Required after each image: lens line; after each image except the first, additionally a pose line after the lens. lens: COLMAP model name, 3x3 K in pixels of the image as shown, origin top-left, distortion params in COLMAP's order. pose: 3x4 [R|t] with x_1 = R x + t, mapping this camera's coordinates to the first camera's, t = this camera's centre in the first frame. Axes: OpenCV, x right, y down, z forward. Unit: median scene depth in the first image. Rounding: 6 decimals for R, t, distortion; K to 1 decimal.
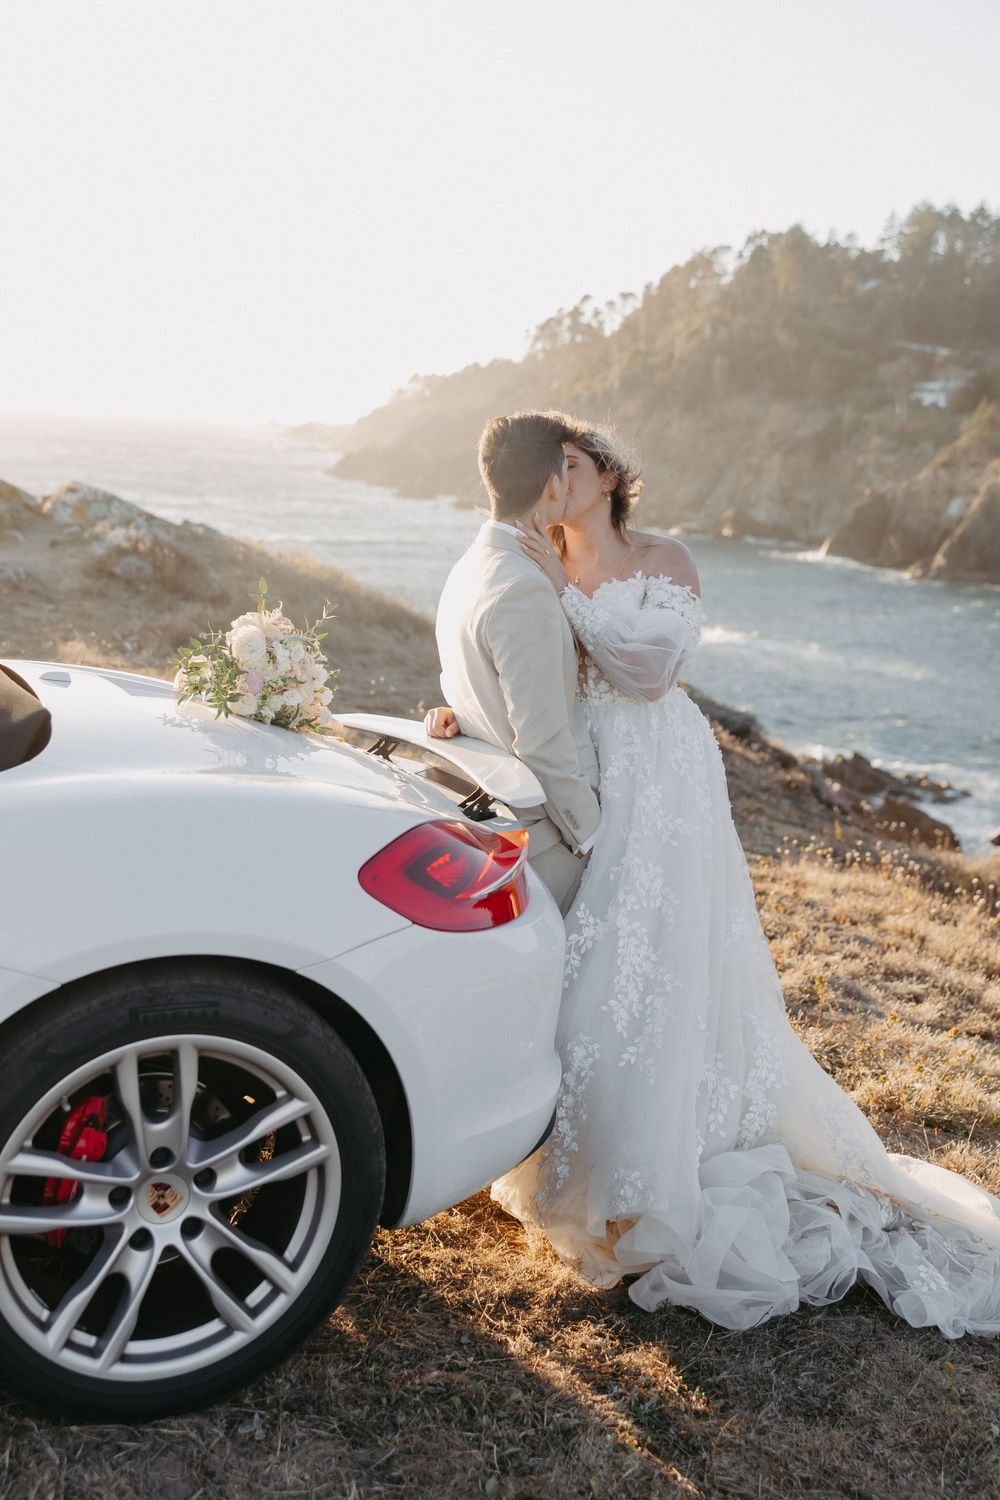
lens RADIAL K [[1549.7, 0, 460.5], [0, 1549.7, 782.5], [0, 0, 1]] dist [-0.001138, -0.027415]
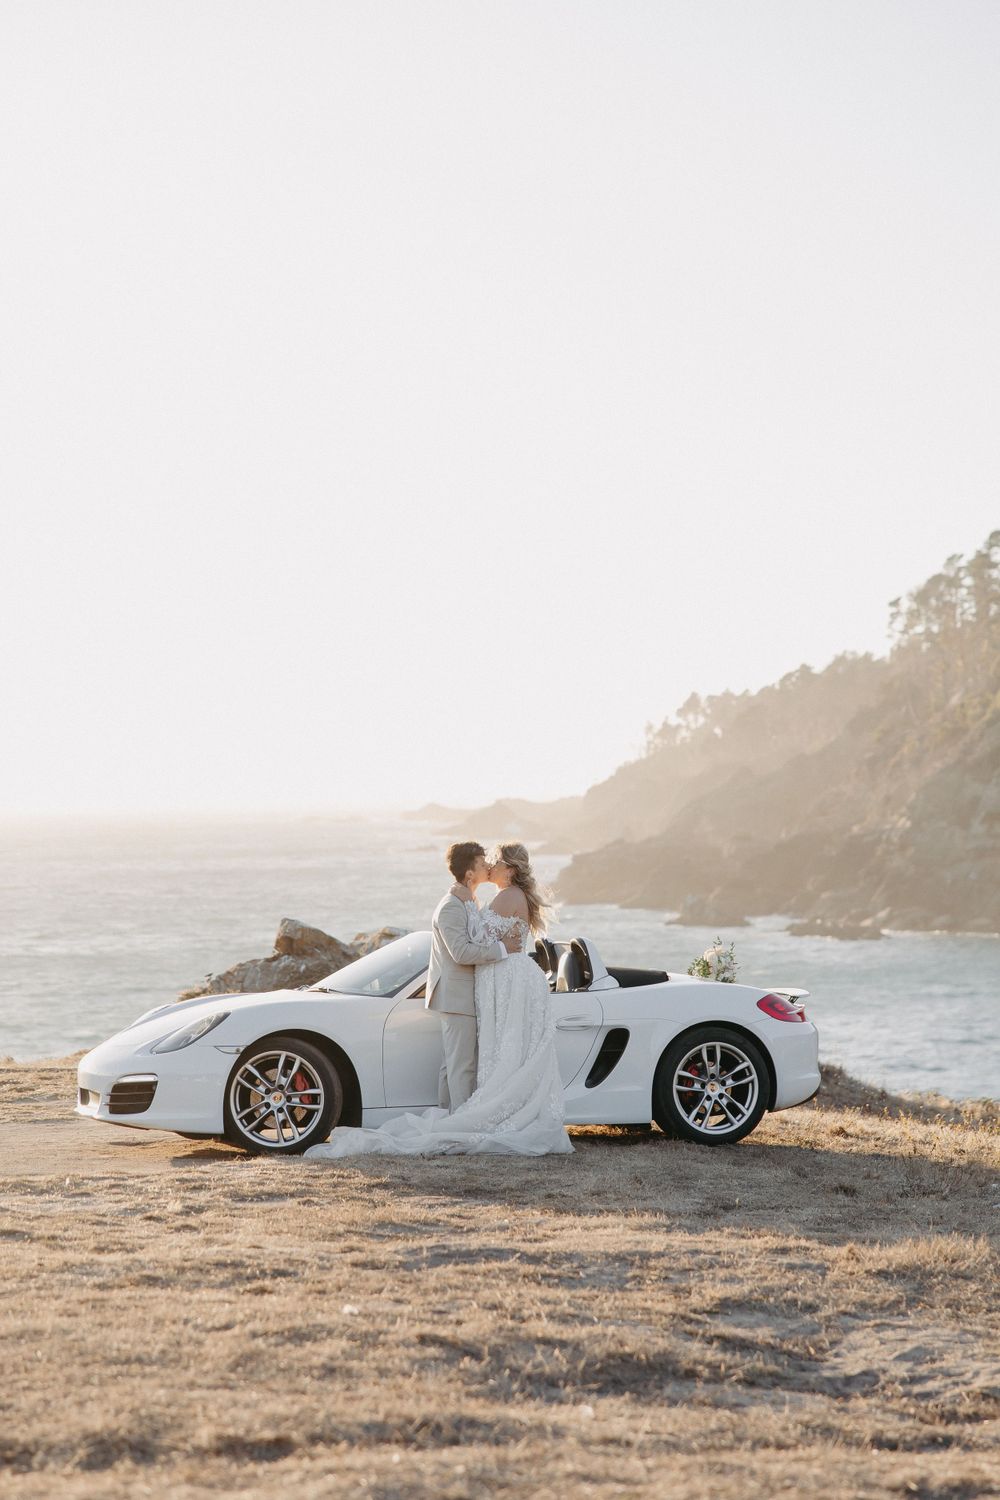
lens RADIAL K [[3310.7, 0, 501.2], [0, 3310.7, 753.0], [0, 0, 1]] dist [0.074553, 0.529243]
pose [[0.993145, -0.080651, -0.084609, 0.000819], [0.058640, 0.969924, -0.236238, 0.022123], [0.101117, 0.229658, 0.968005, -0.116480]]
